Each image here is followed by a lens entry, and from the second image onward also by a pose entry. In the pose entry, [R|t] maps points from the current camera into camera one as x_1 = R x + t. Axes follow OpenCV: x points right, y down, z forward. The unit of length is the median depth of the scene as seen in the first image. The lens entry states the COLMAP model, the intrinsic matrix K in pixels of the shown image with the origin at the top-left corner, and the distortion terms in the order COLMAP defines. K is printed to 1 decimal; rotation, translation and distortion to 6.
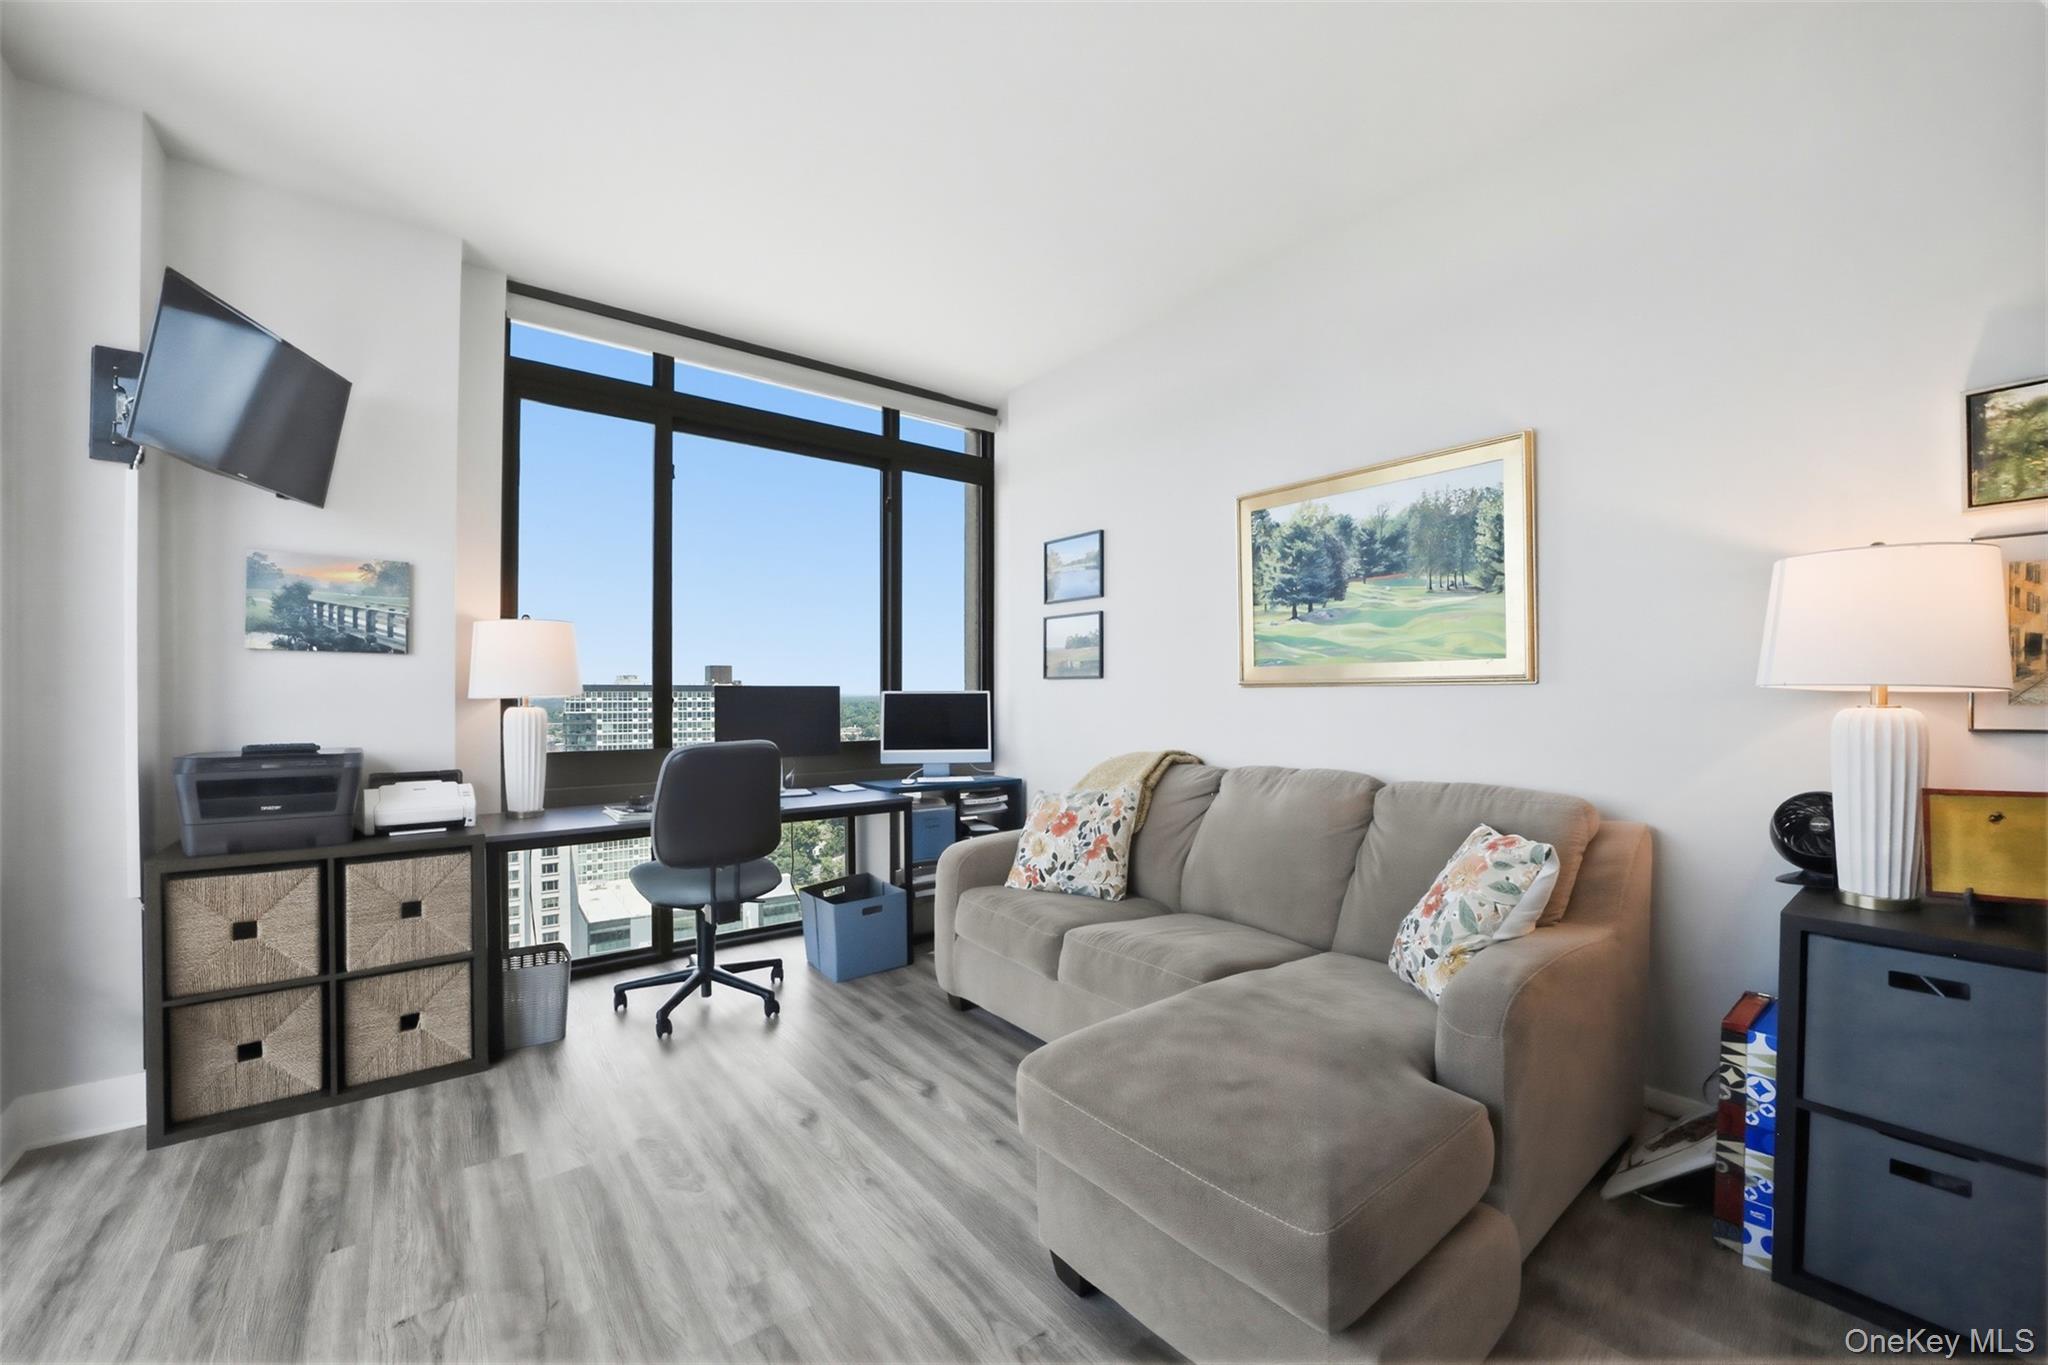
lens RADIAL K [[803.1, 0, 1024.8], [0, 803.1, 687.4], [0, 0, 1]] dist [-0.017550, 0.001517]
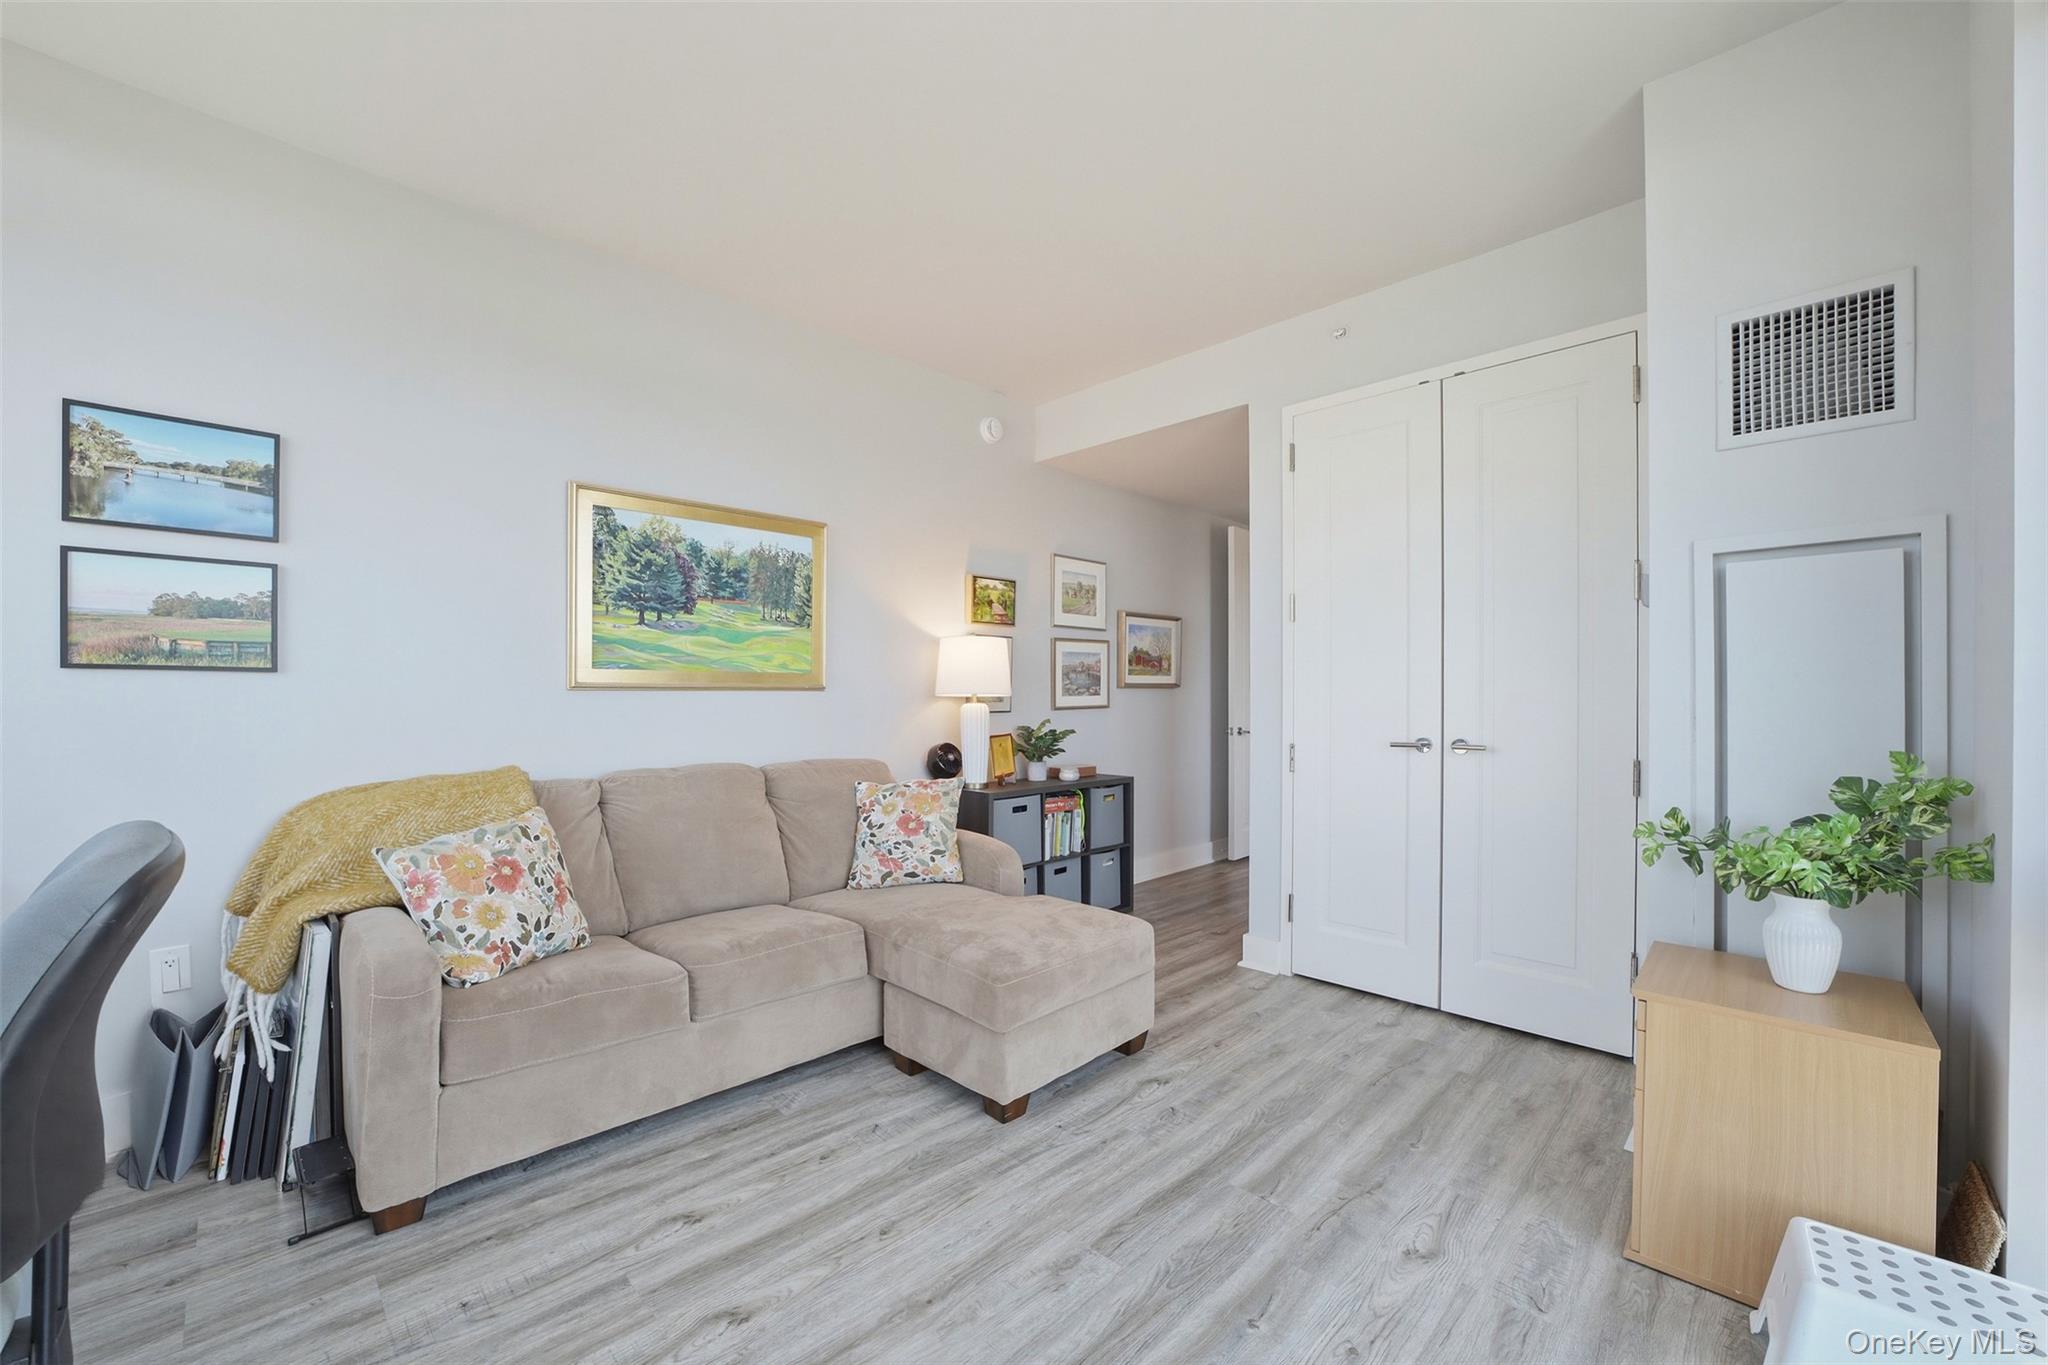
lens RADIAL K [[803.1, 0, 1028.4], [0, 803.1, 685.7], [0, 0, 1]] dist [-0.017550, 0.001517]
pose [[-0.109721, 0.018320, 0.993794, -0.748771], [-0.005053, 0.999807, -0.018989, 0.010267], [-0.993950, -0.007105, -0.109607, 0.628161]]
